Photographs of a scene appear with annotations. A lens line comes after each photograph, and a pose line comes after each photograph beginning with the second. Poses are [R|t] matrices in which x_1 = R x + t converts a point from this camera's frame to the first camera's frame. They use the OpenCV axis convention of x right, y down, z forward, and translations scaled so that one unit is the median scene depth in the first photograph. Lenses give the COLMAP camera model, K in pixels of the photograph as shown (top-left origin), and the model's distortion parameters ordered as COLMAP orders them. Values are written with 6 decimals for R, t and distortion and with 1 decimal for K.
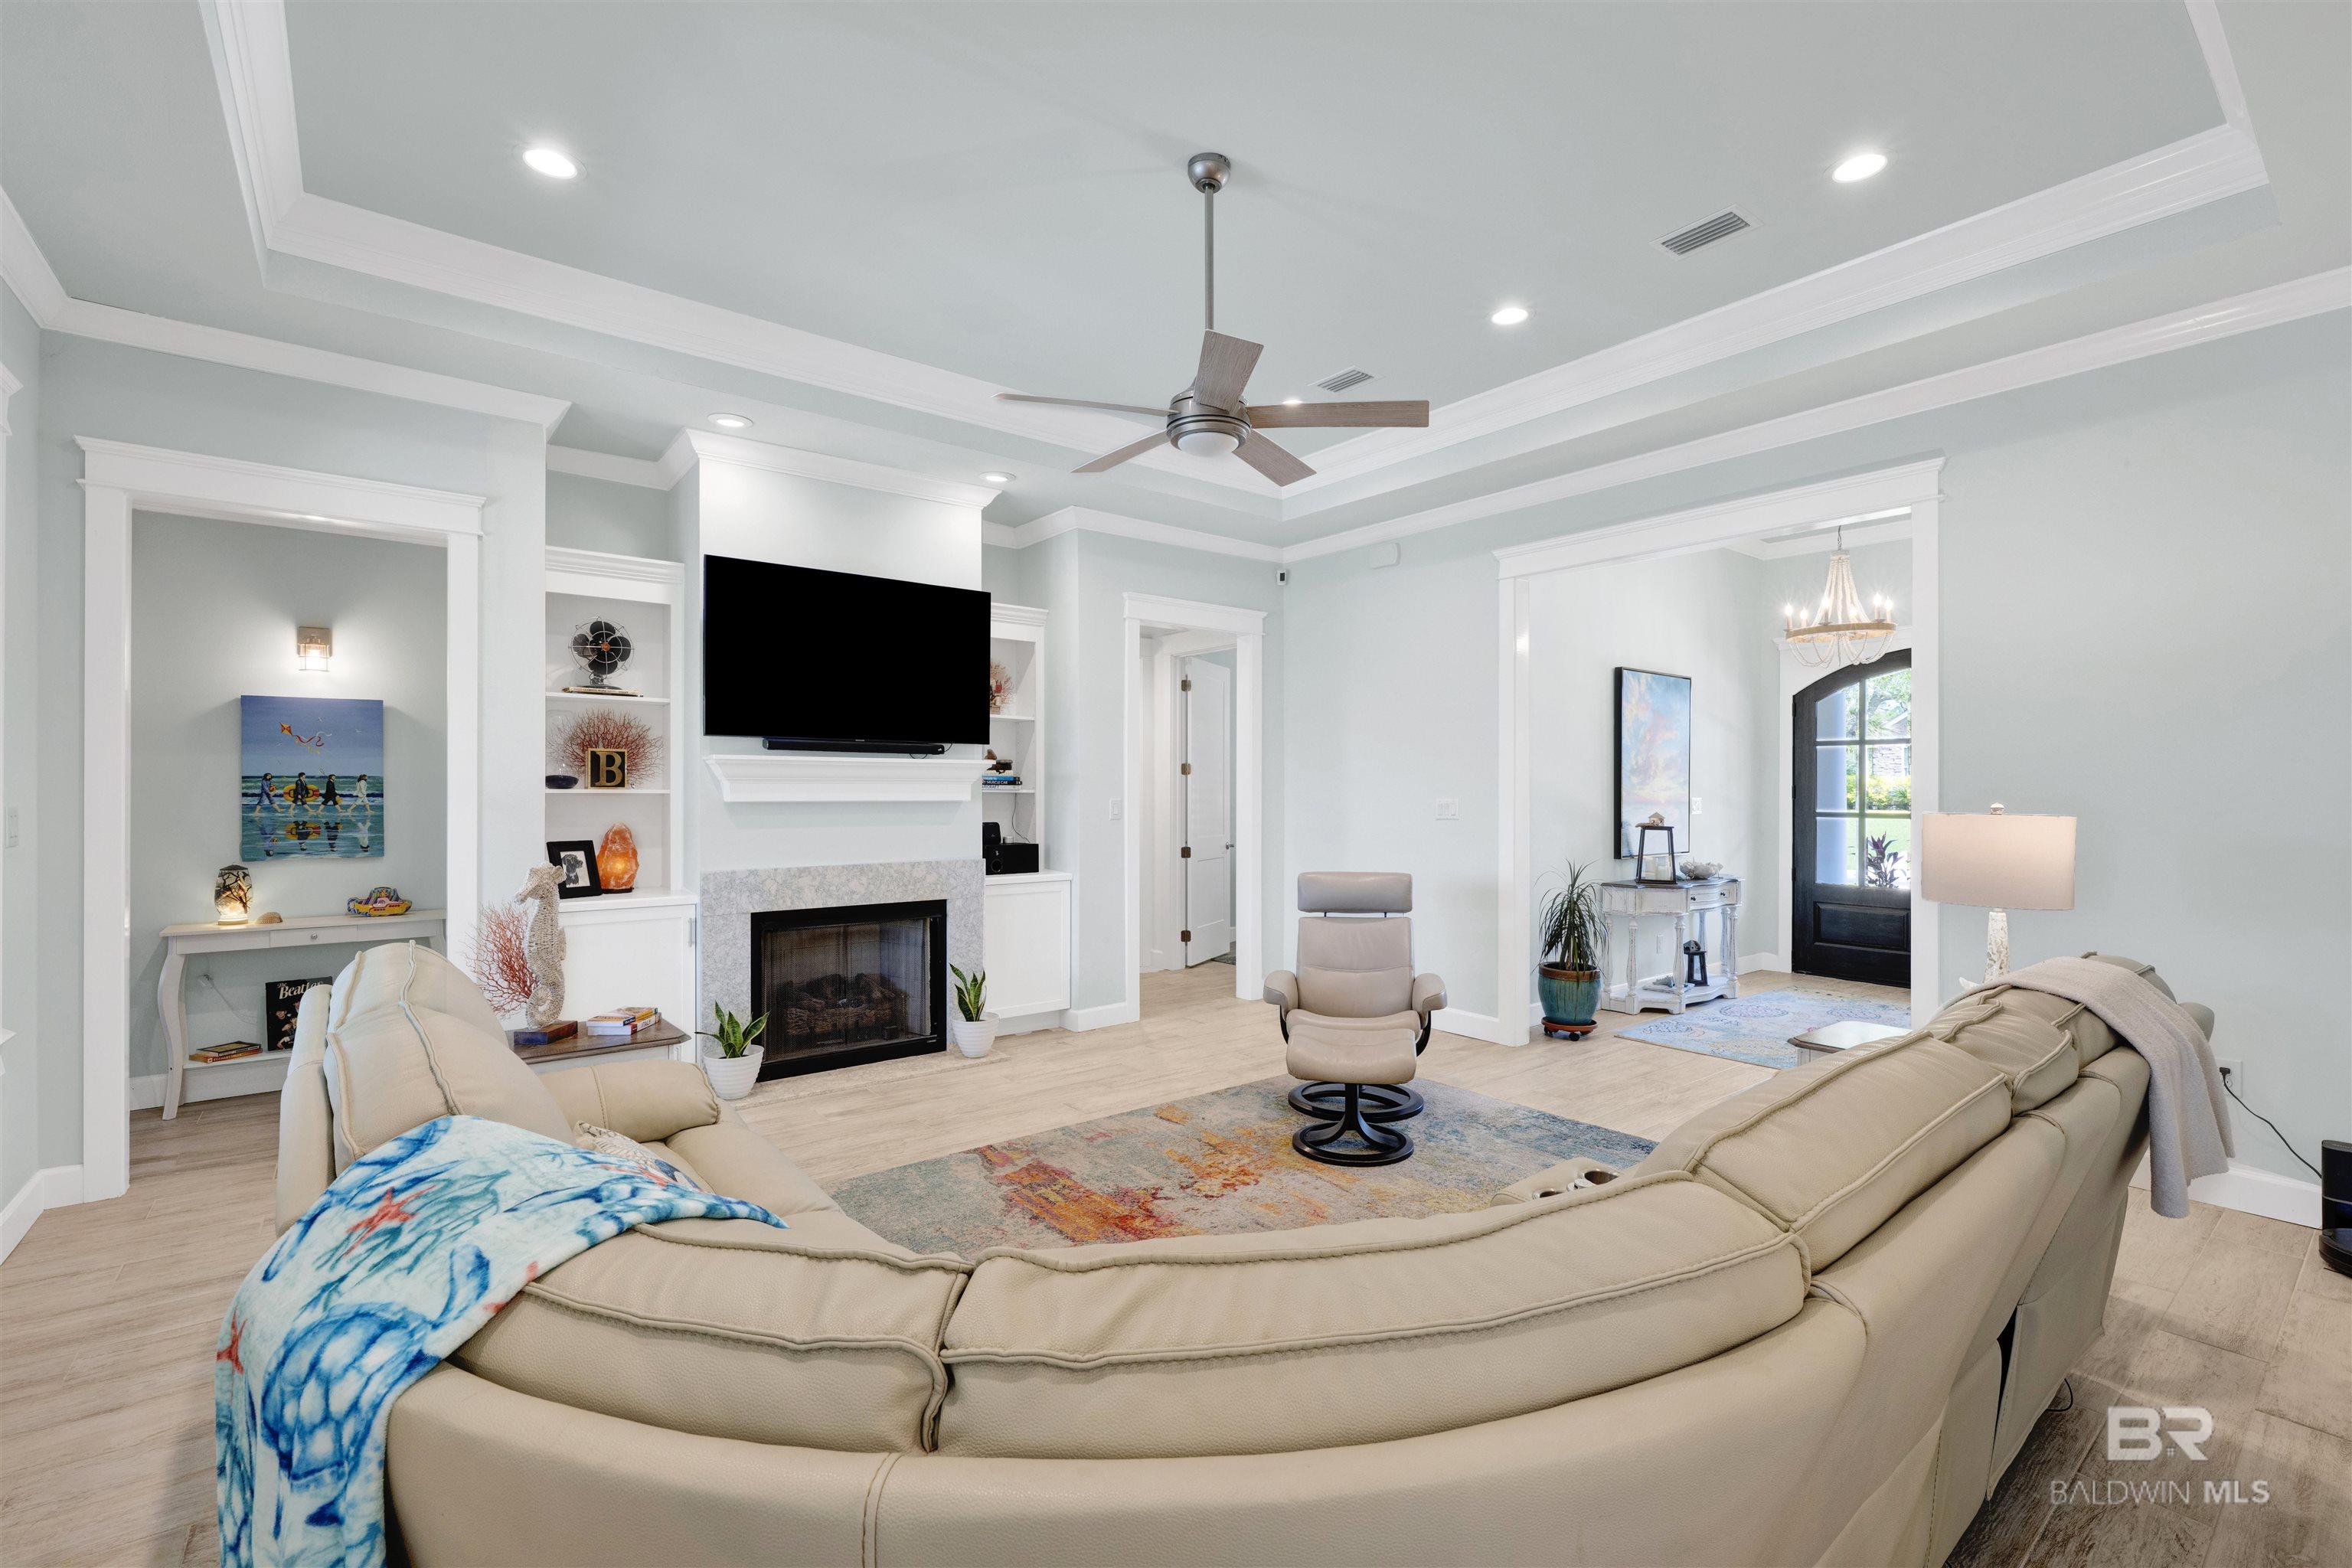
lens RADIAL K [[1008.8, 0, 1177.7], [0, 1008.8, 799.8], [0, 0, 1]] dist [0.001667, -0.000439]
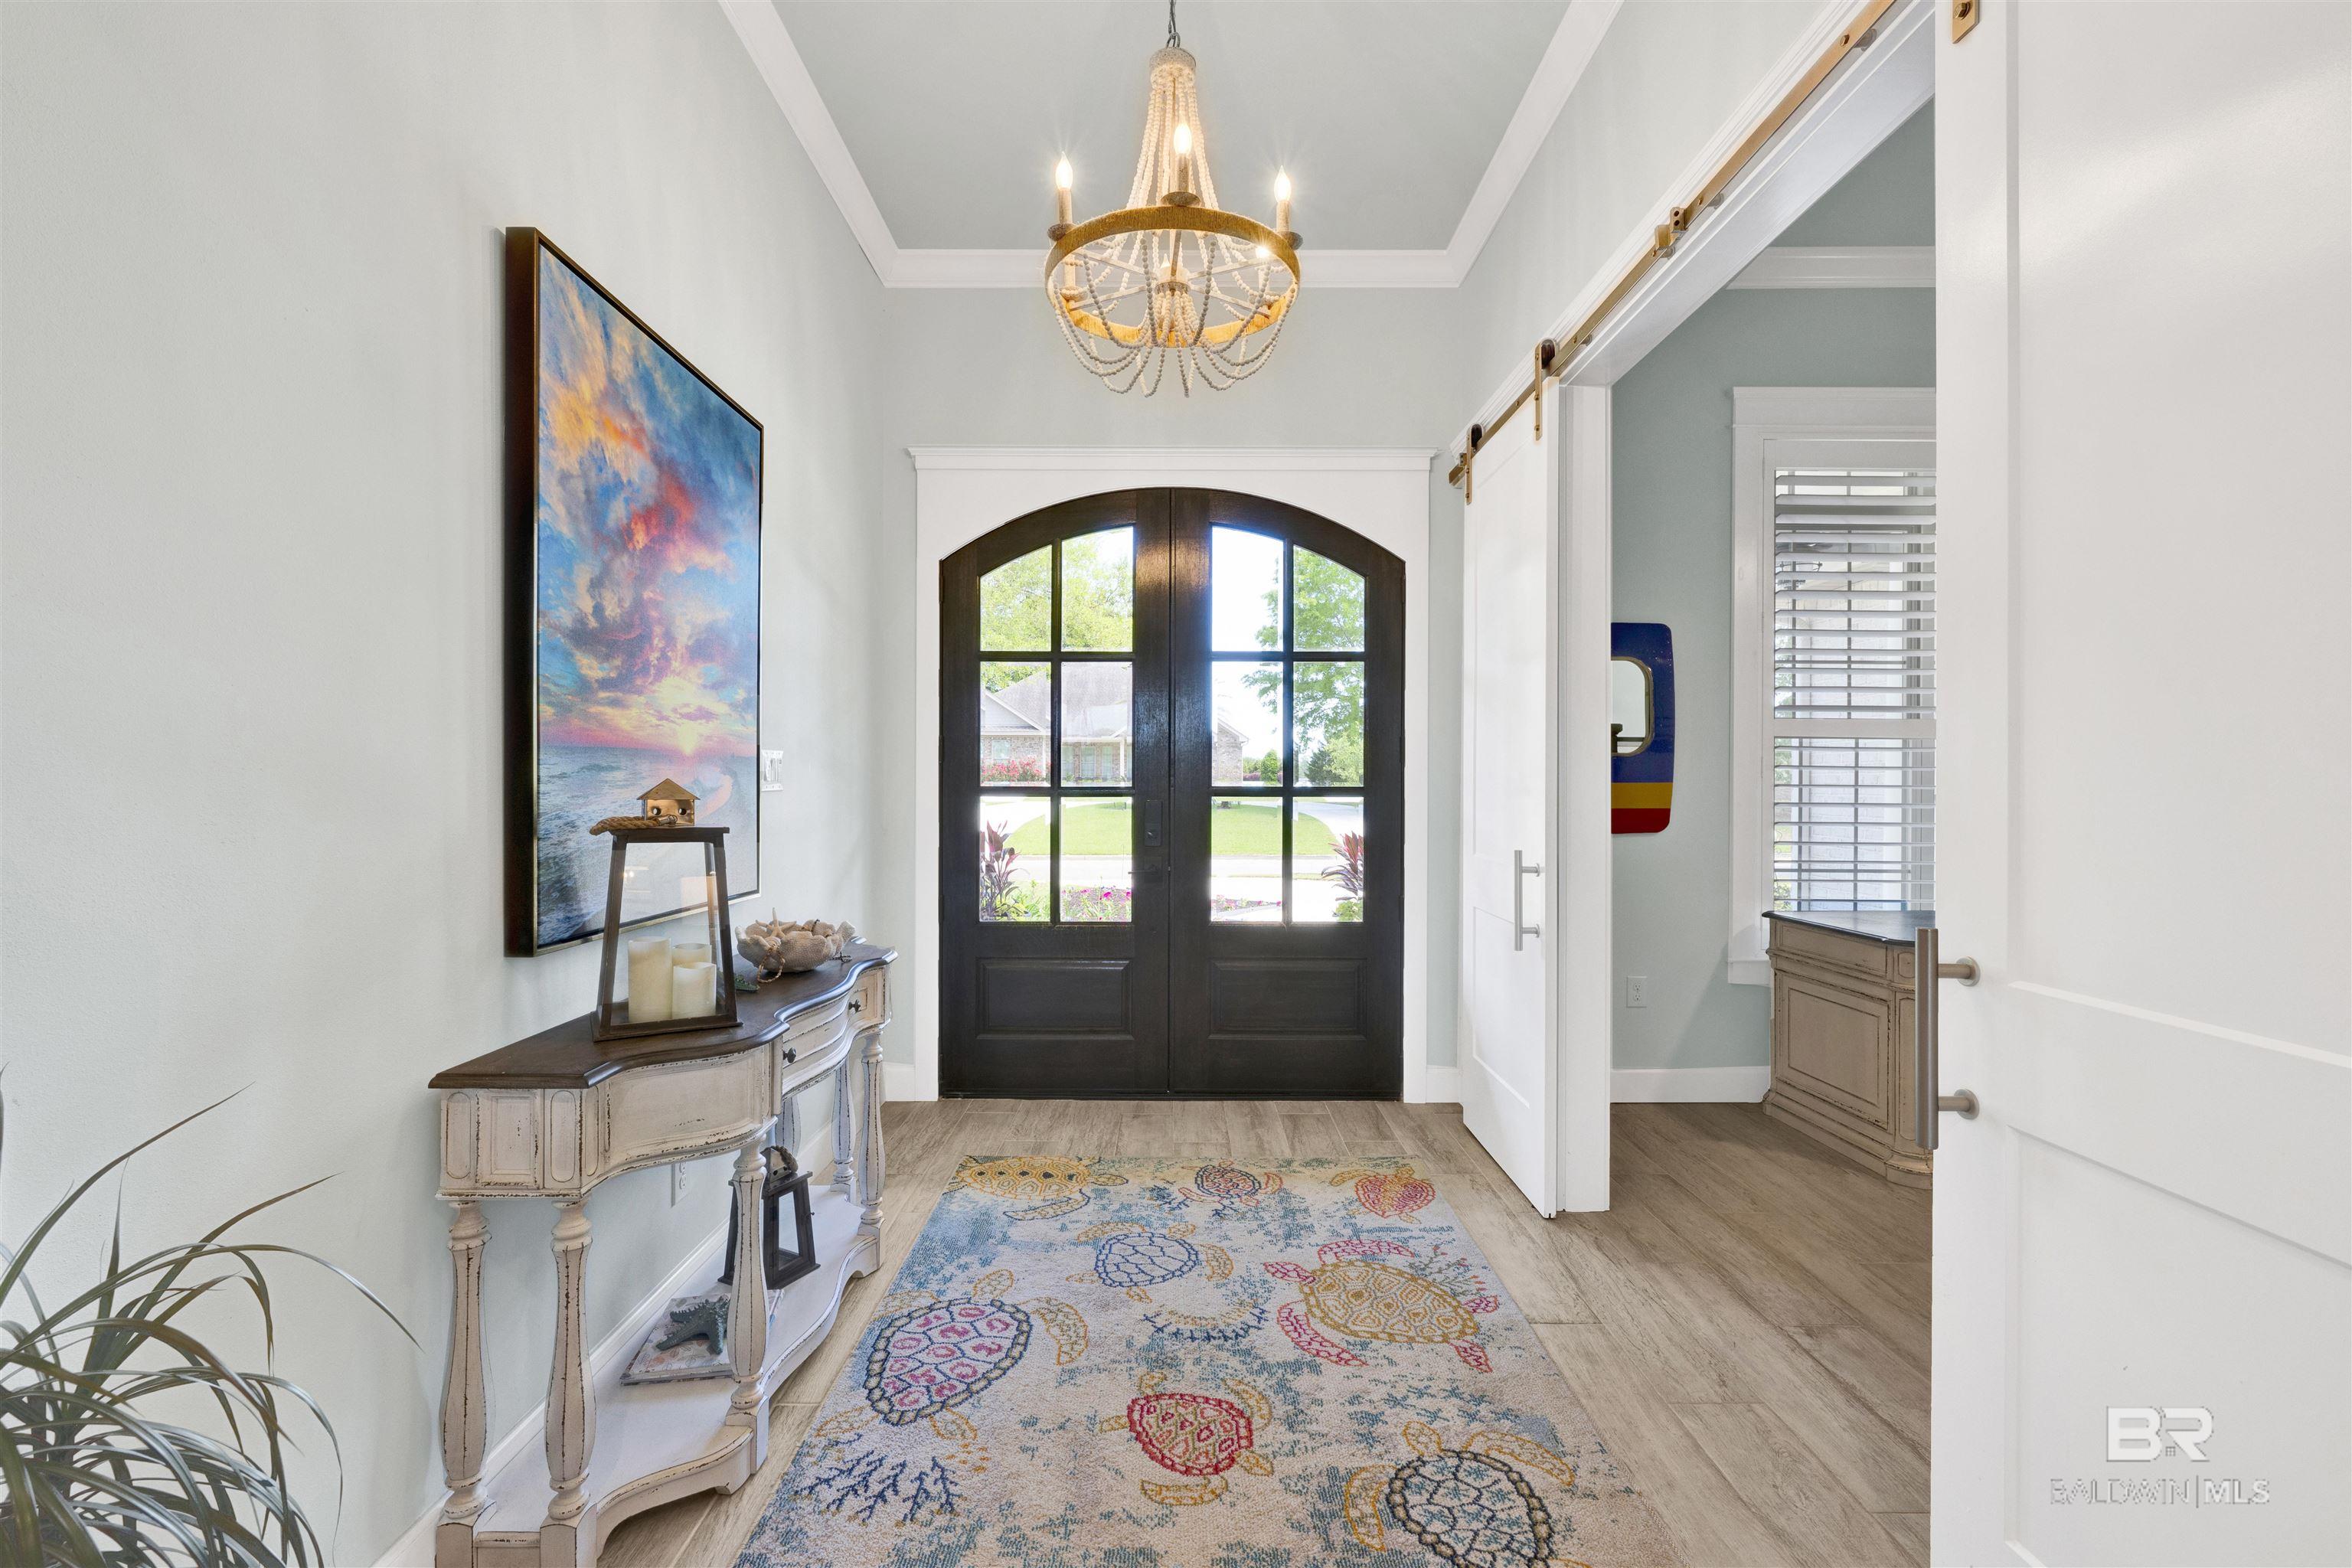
lens RADIAL K [[1008.8, 0, 1183.7], [0, 1008.8, 781.9], [0, 0, 1]] dist [0.001667, -0.000439]
pose [[0.614233, -0.000248, 0.789125, 0.342318], [0.006119, 0.999971, -0.004448, 0.015367], [-0.789101, 0.007560, 0.614217, 0.716507]]
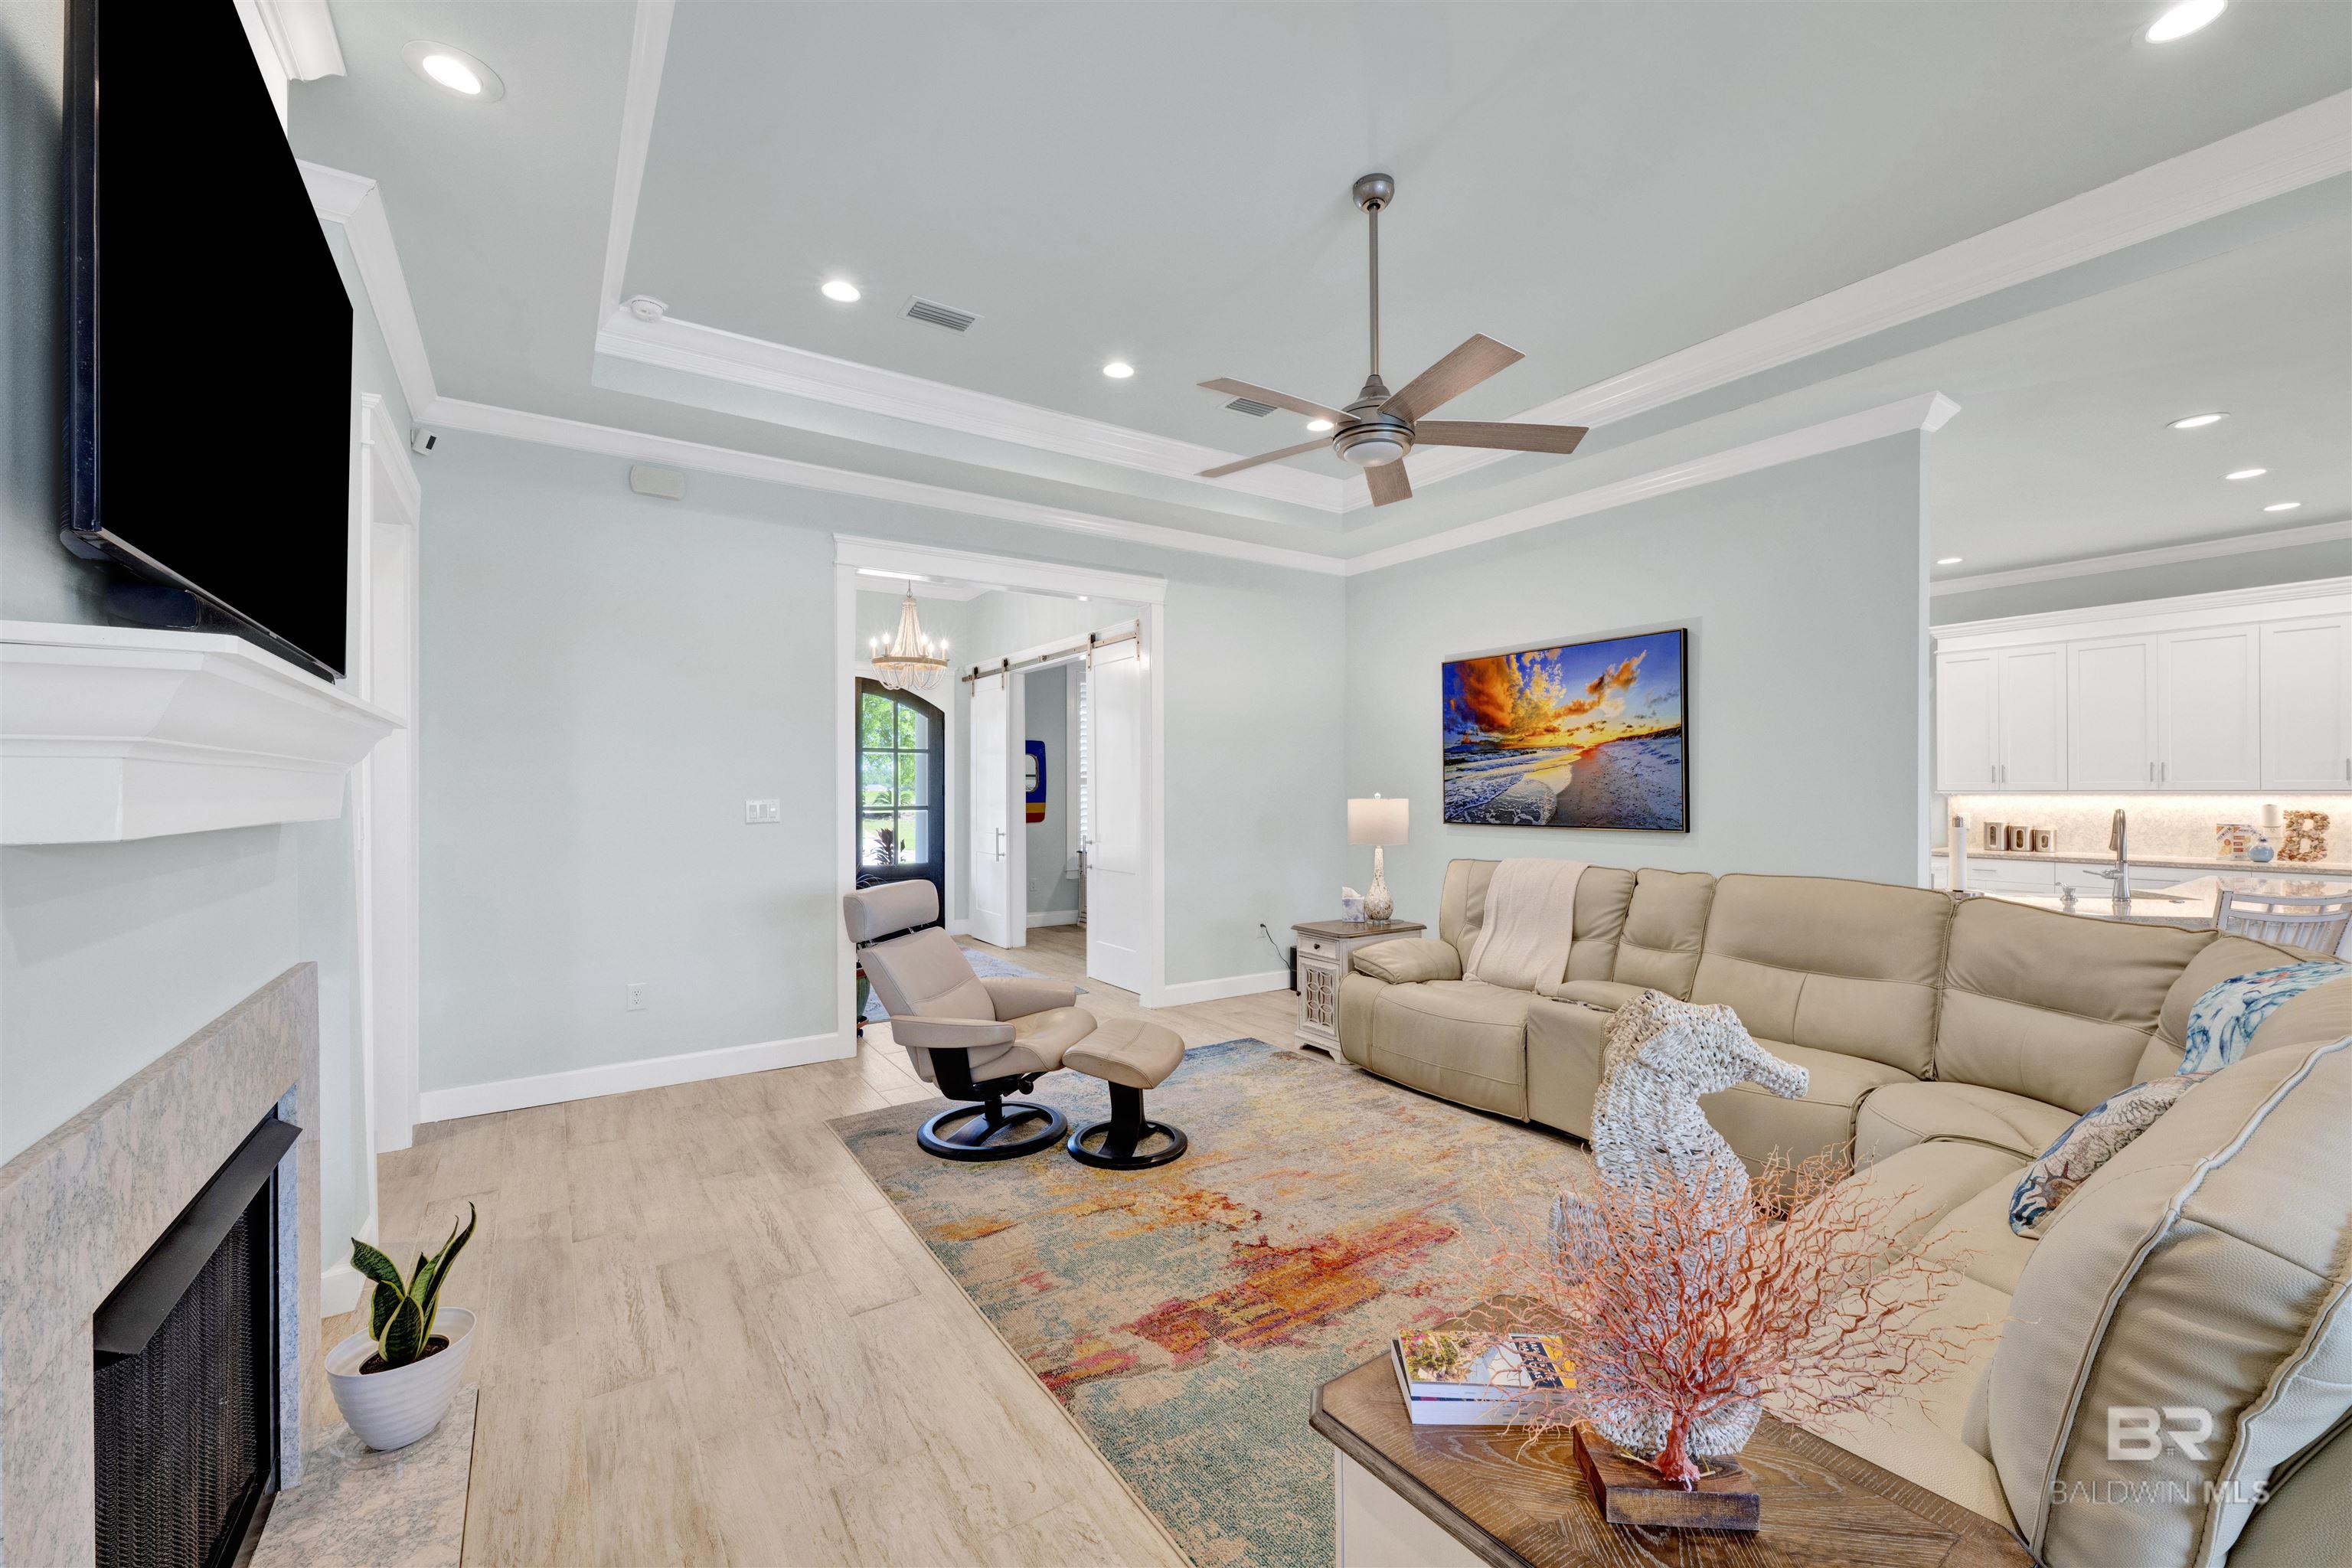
lens RADIAL K [[934.5, 0, 1178.4], [0, 934.5, 787.5], [0, 0, 1]] dist [0.000732, 0.000089]
pose [[0.088838, 0.001689, 0.996045, -0.442643], [0.013110, 0.999910, -0.002865, -0.003036], [-0.995960, 0.013312, 0.088808, 0.520652]]
